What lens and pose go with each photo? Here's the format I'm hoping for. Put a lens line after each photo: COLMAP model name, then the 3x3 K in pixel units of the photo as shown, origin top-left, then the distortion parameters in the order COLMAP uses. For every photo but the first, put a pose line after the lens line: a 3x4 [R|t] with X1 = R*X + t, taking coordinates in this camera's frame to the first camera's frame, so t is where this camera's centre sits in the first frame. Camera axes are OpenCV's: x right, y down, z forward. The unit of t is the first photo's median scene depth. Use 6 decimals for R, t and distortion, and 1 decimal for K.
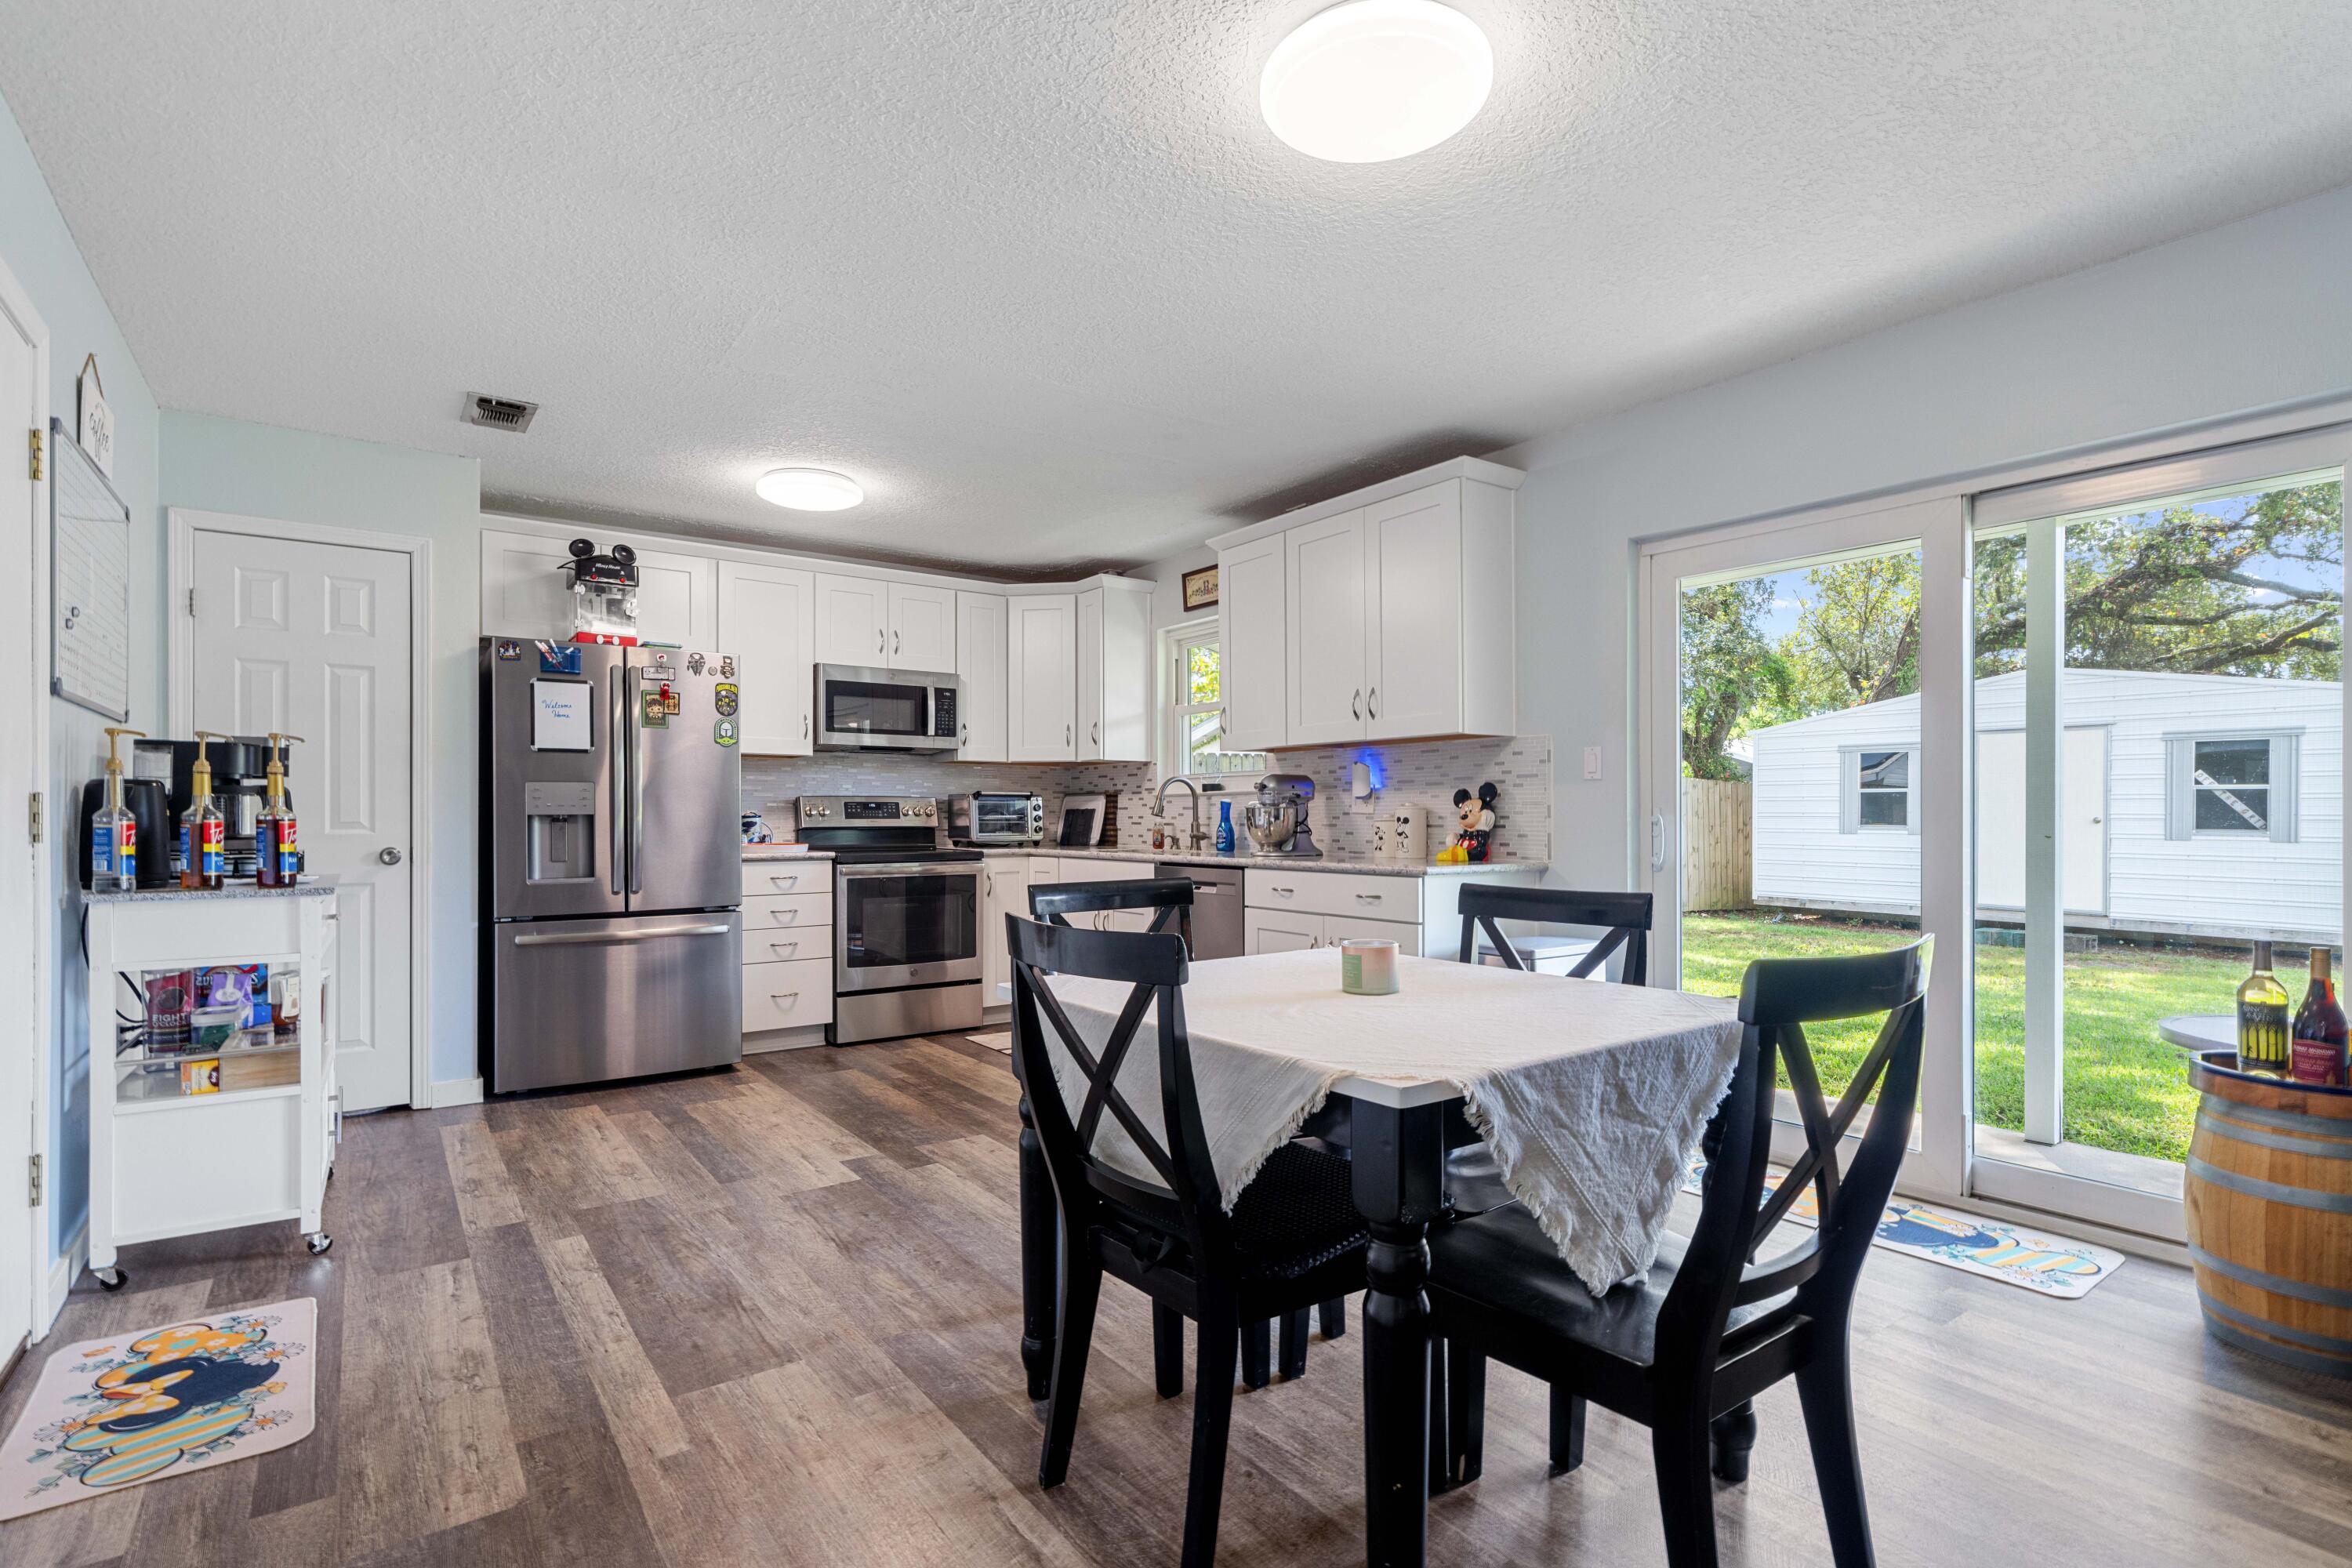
lens RADIAL K [[1118.4, 0, 1166.2], [0, 1118.4, 817.9], [0, 0, 1]] dist [0.001570, -0.000273]
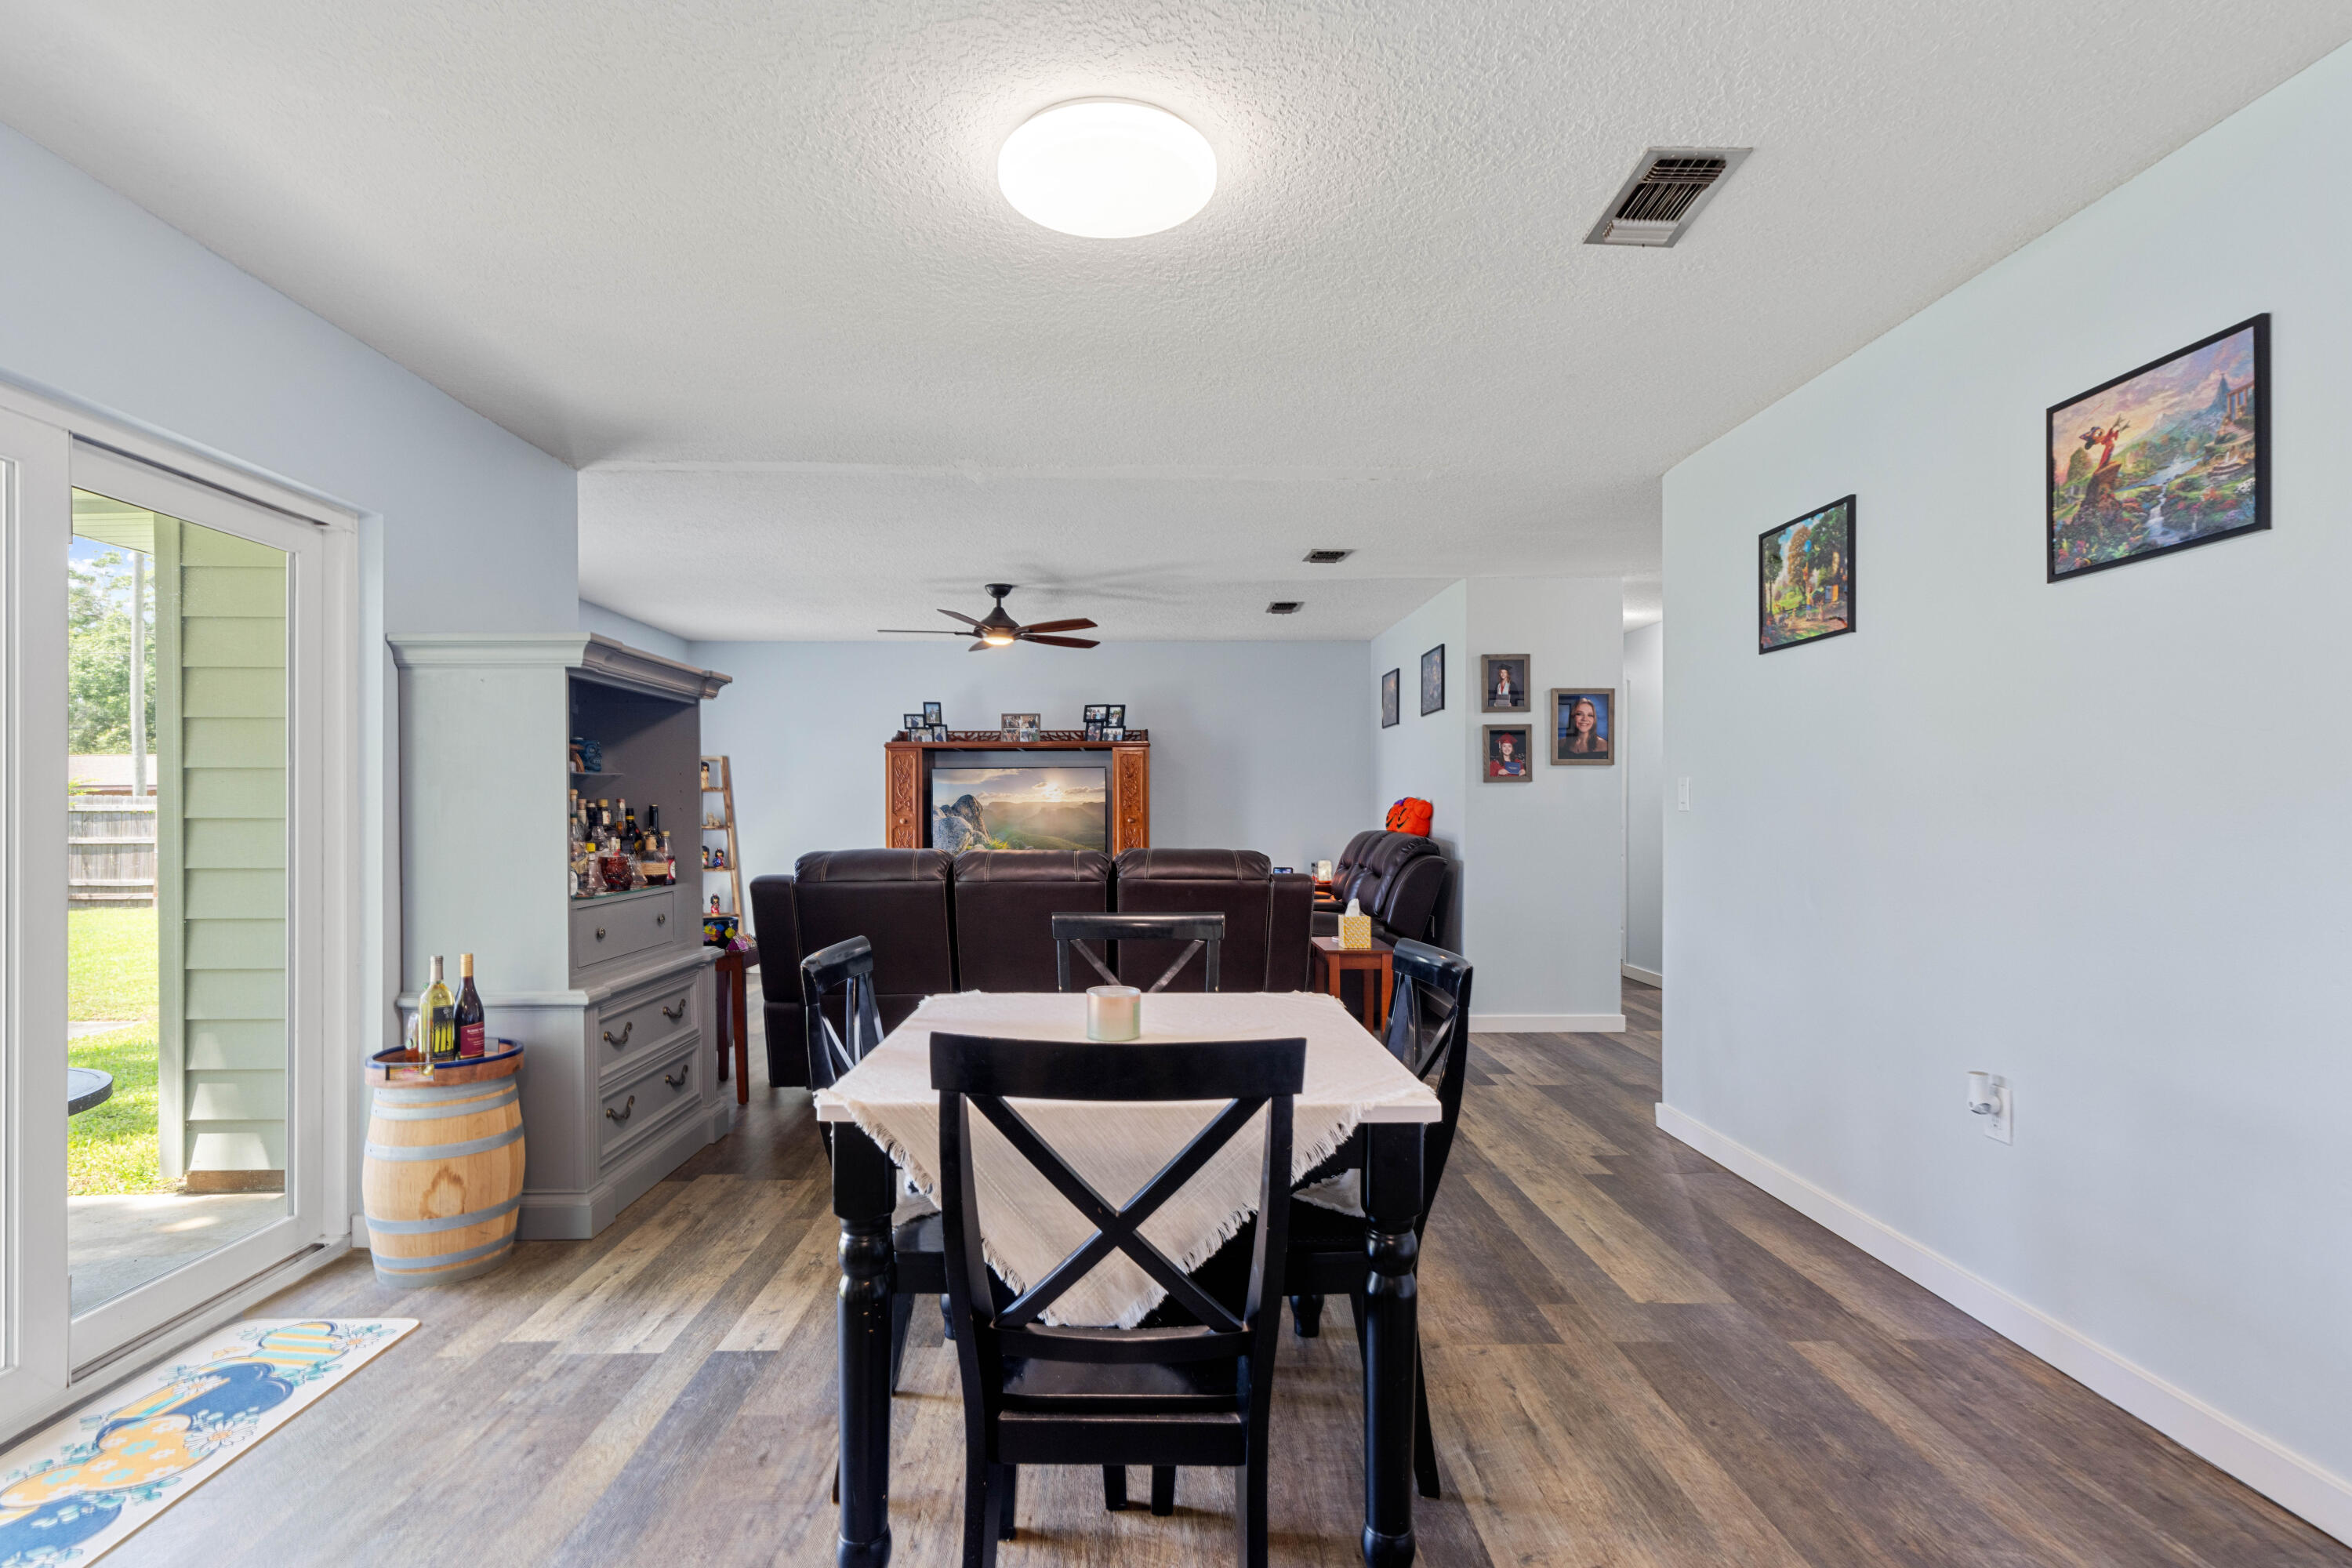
lens RADIAL K [[1158.4, 0, 1170.7], [0, 1158.4, 802.2], [0, 0, 1]] dist [0.002928, -0.000553]
pose [[-0.824179, 0.004957, 0.566308, -0.208401], [0.003460, 0.999987, -0.003717, -0.026726], [-0.566319, -0.001105, -0.824186, 0.803930]]
